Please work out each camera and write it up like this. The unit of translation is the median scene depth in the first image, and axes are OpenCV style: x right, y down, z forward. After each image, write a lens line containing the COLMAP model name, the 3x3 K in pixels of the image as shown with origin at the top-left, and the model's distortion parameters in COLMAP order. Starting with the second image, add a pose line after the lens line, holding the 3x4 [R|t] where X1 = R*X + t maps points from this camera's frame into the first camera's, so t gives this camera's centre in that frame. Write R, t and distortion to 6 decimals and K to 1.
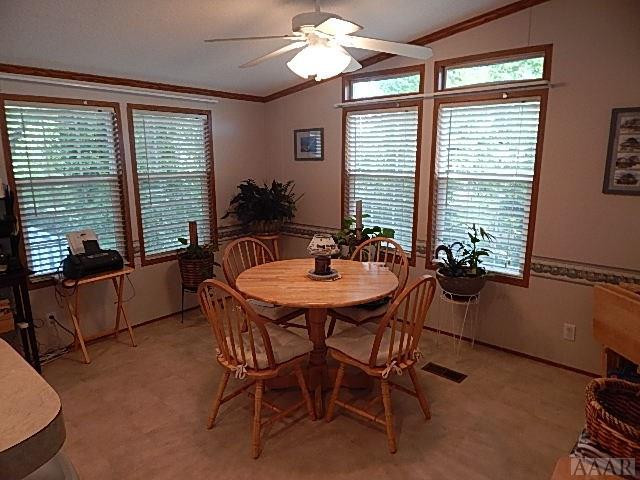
lens RADIAL K [[424.4, 0, 323.7], [0, 424.4, 233.8], [0, 0, 1]] dist [0.001978, -0.005171]
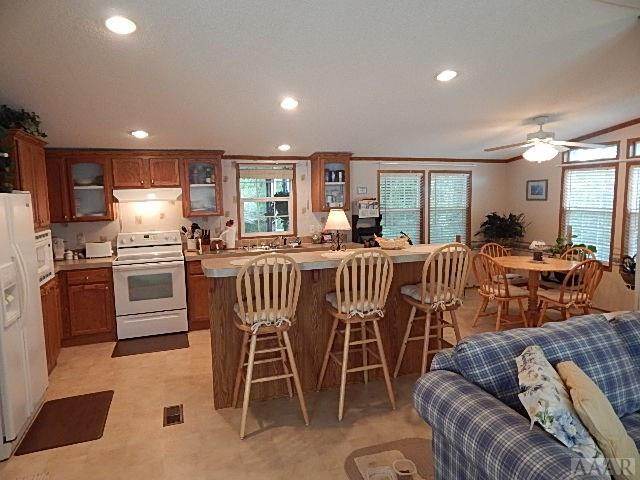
lens RADIAL K [[424.4, 0, 323.7], [0, 424.4, 233.8], [0, 0, 1]] dist [0.001978, -0.005171]
pose [[0.868253, 0.043211, -0.494237, 0.068890], [-0.085152, 0.994396, -0.062651, 0.121936], [0.488760, 0.096482, 0.867067, -0.780559]]
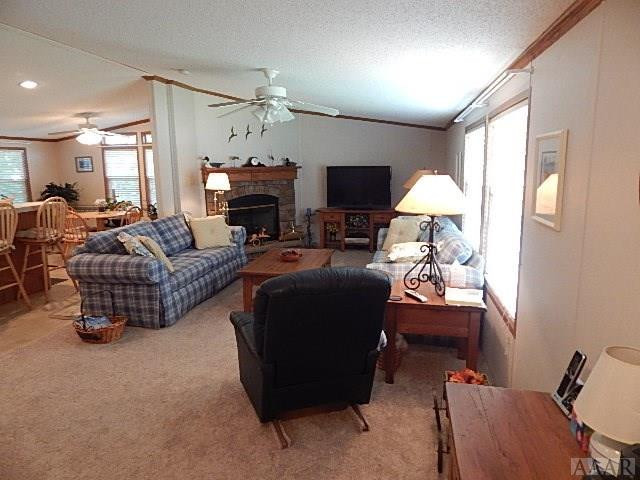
lens RADIAL K [[424.4, 0, 323.7], [0, 424.4, 233.8], [0, 0, 1]] dist [0.001978, -0.005171]
pose [[0.875238, -0.084383, 0.476274, -0.032472], [0.096893, 0.995293, -0.001720, 0.265325], [-0.473888, 0.047653, 0.879295, -1.488530]]
